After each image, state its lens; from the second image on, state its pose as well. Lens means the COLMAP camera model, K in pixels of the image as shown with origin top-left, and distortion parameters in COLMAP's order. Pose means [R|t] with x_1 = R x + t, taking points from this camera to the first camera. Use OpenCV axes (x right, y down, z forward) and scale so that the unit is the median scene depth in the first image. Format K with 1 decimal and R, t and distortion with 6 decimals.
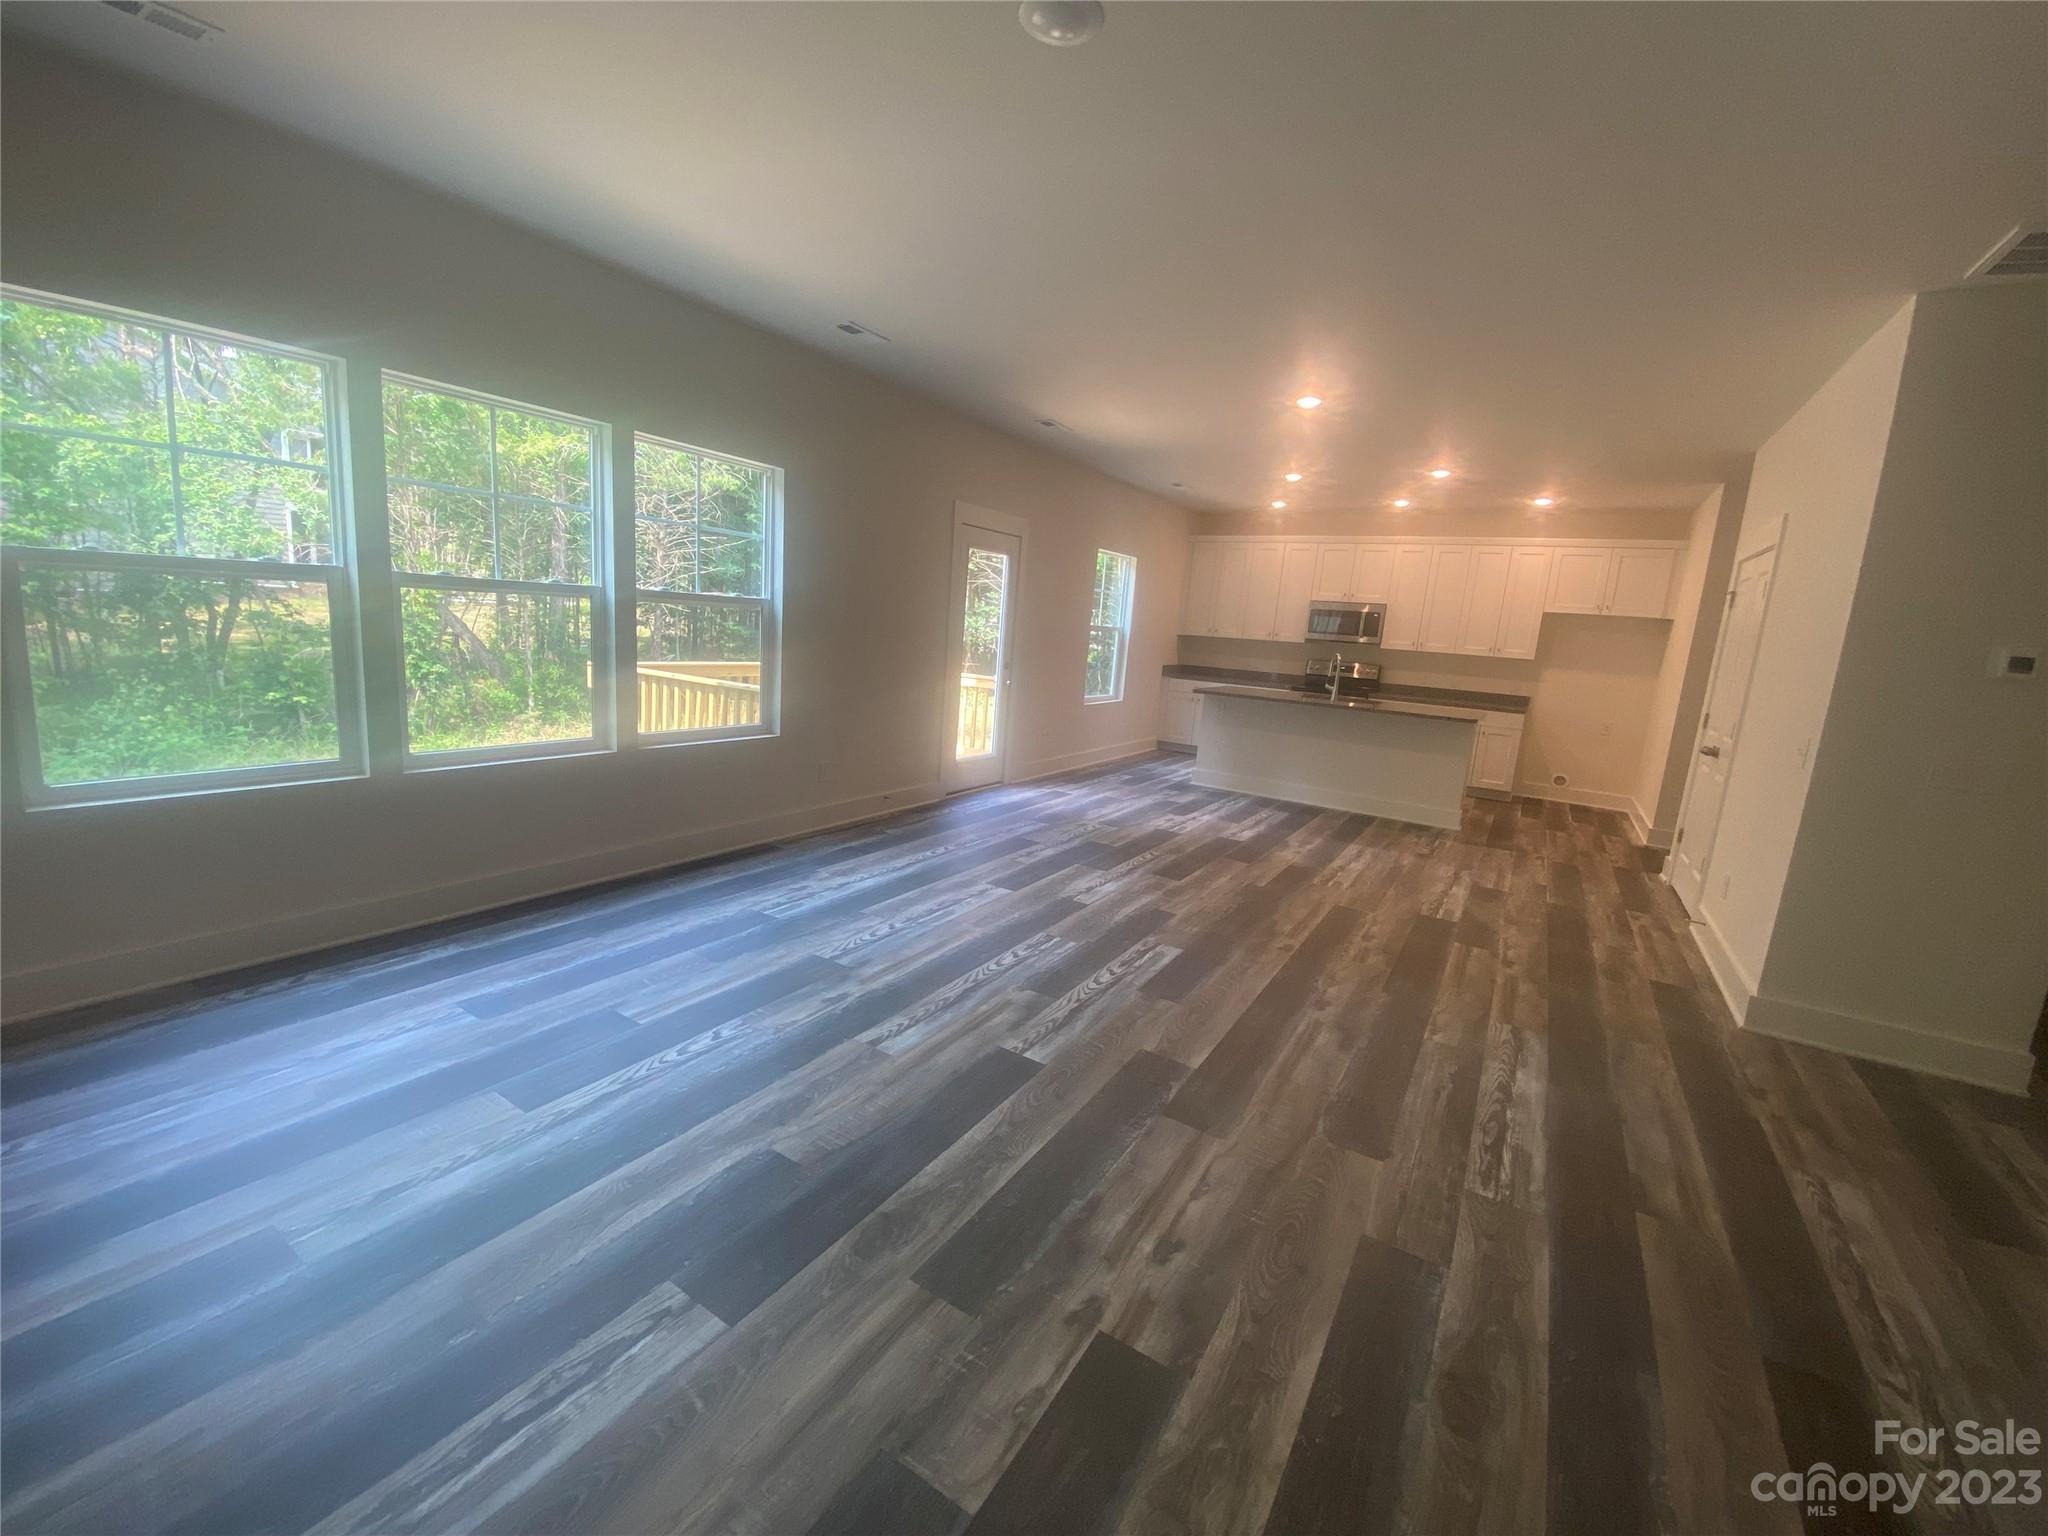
lens RADIAL K [[817.8, 0, 1024.0], [0, 817.8, 768.0], [0, 0, 1]] dist [-0.001185, -0.011478]
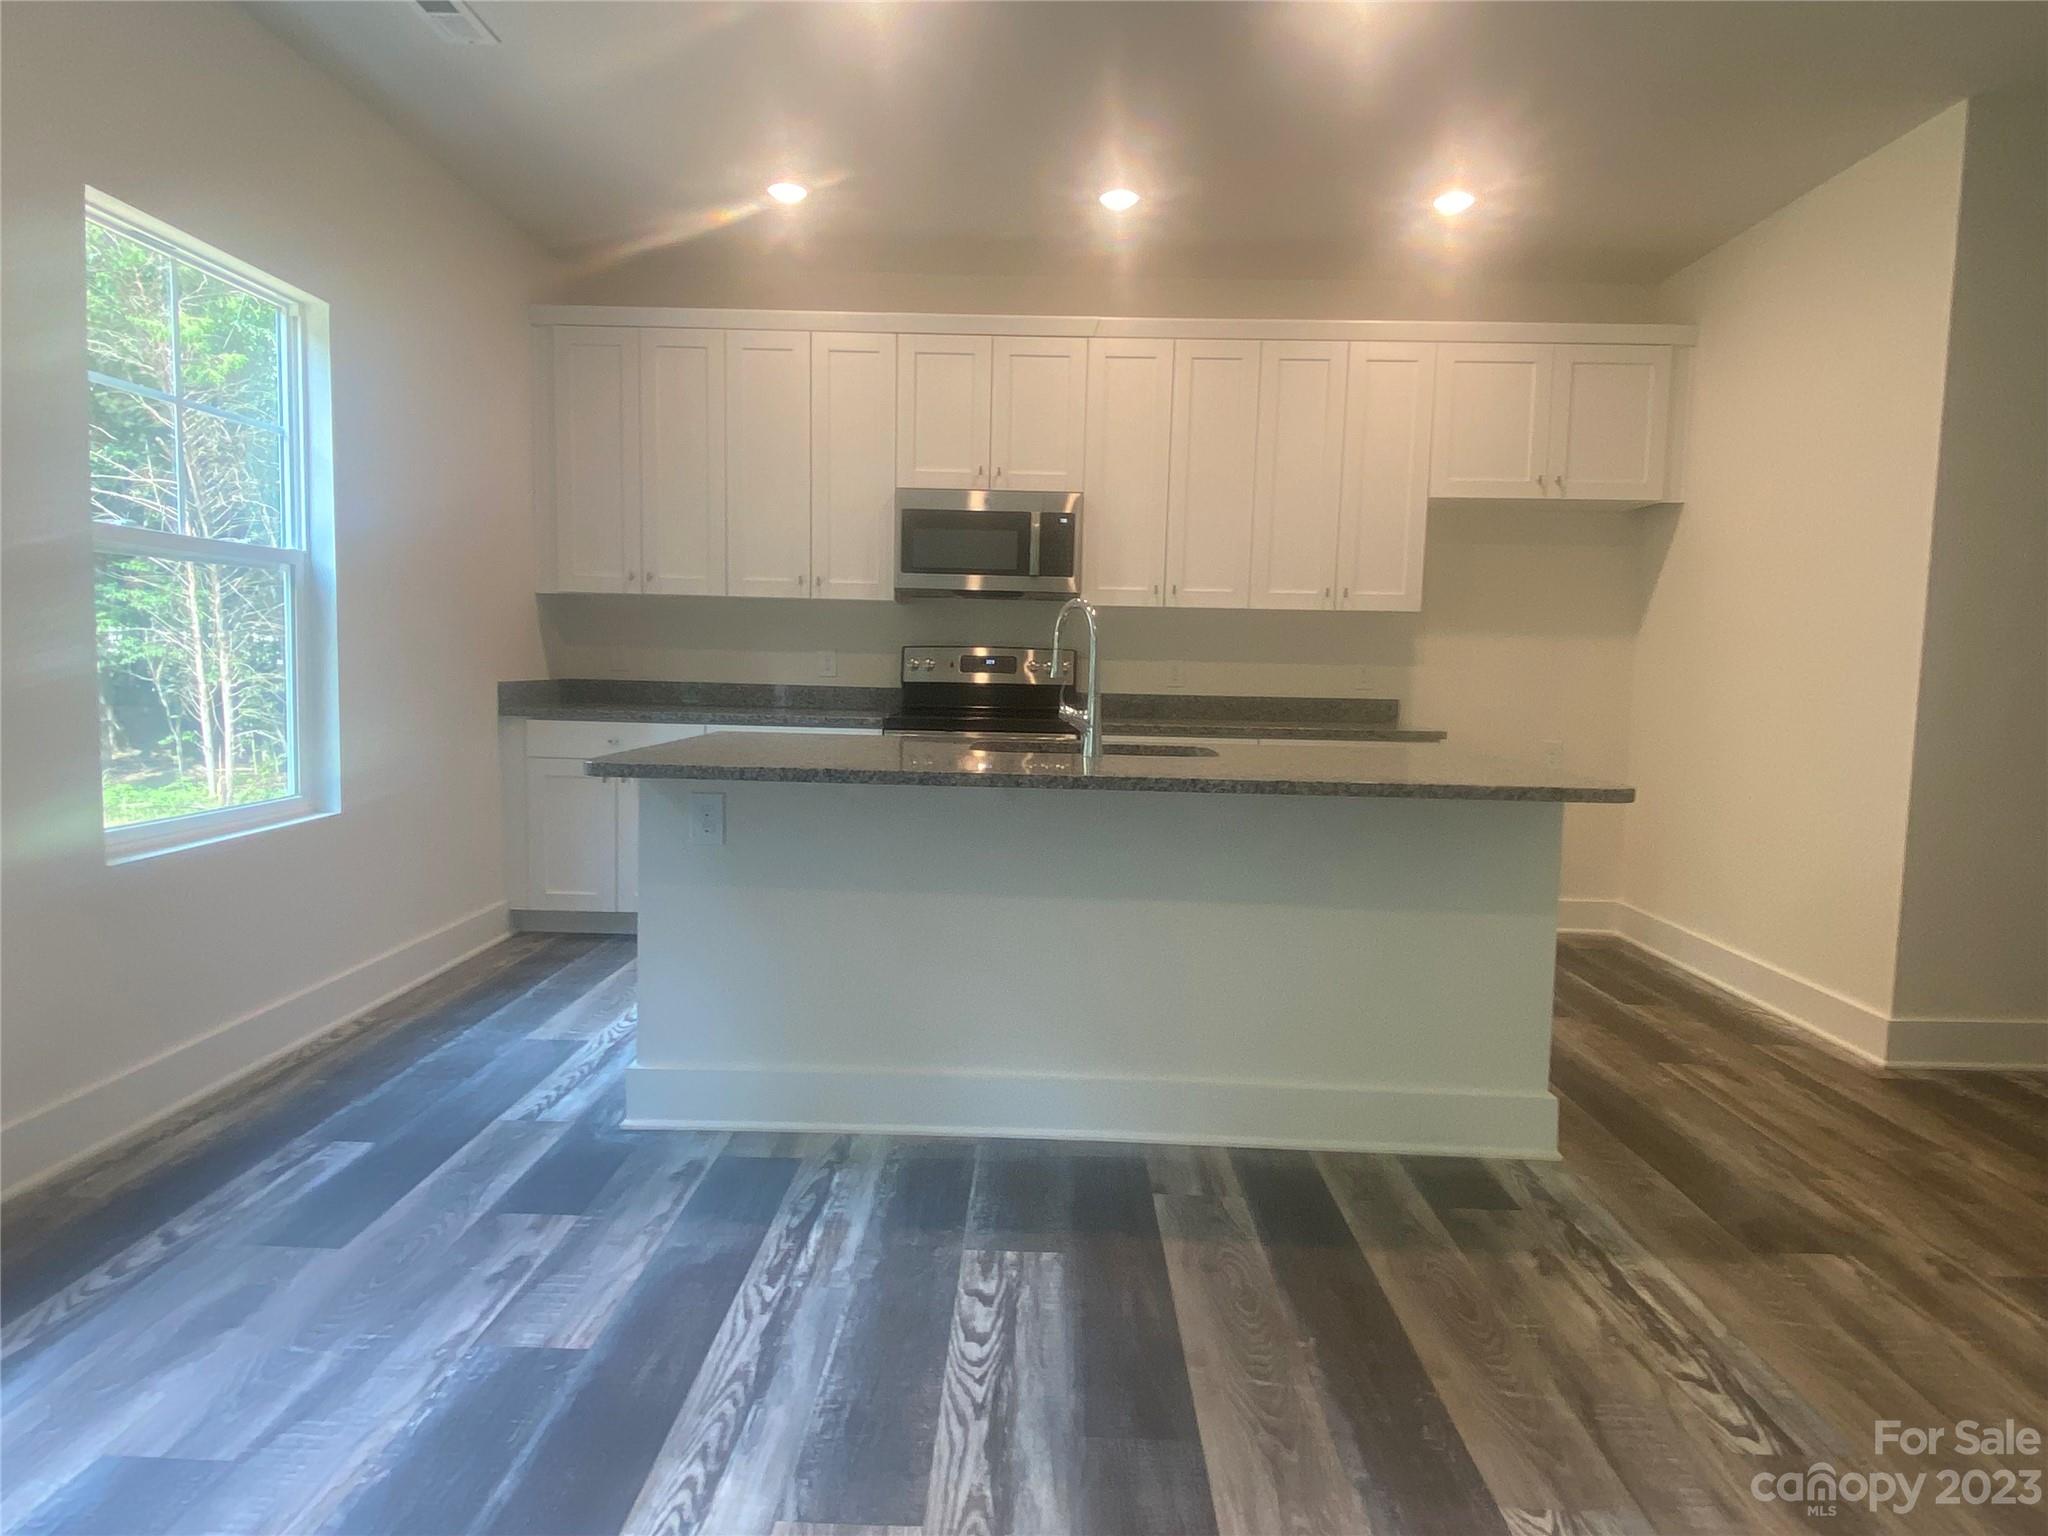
lens RADIAL K [[1159.6, 0, 1024.0], [0, 1159.6, 768.0], [0, 0, 1]] dist [0.060729, 0.000165]
pose [[0.856153, -0.101394, 0.506677, 0.119063], [0.129156, 0.991426, -0.019840, -0.060505], [-0.500321, 0.082426, 0.861908, 0.535837]]
